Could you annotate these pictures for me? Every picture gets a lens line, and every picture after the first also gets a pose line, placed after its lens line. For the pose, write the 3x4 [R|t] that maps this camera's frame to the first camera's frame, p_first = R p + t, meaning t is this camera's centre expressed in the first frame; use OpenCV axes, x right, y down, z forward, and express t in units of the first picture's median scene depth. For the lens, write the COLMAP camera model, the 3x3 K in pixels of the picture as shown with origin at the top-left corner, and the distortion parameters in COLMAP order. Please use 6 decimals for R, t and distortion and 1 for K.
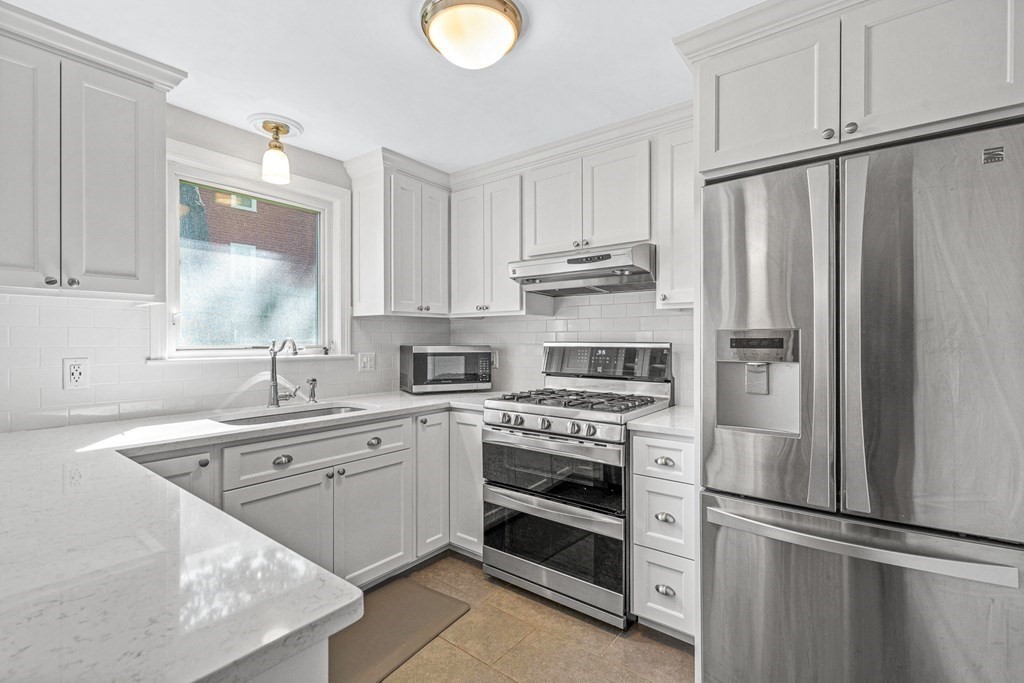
lens RADIAL K [[455.4, 0, 512.9], [0, 455.4, 340.0], [0, 0, 1]] dist [-0.000666, -0.000045]
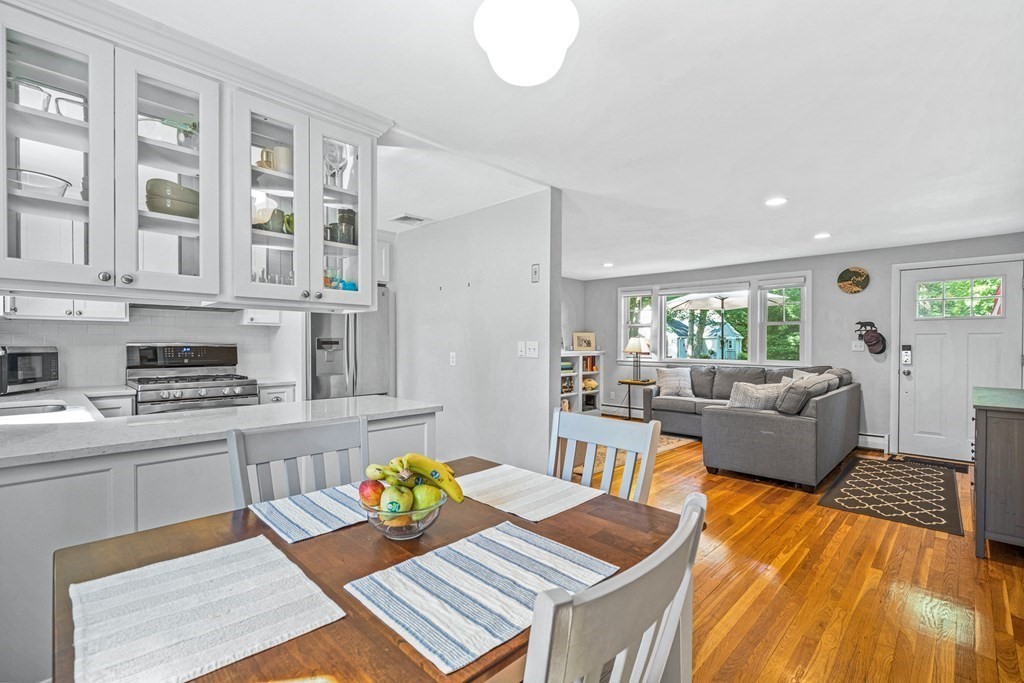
lens RADIAL K [[455.4, 0, 513.3], [0, 455.4, 343.7], [0, 0, 1]] dist [-0.000666, -0.000045]
pose [[0.142688, -0.004067, 0.989759, -1.122017], [0.000887, 0.999992, 0.003981, 0.003450], [-0.989767, 0.000310, 0.142690, -0.261138]]
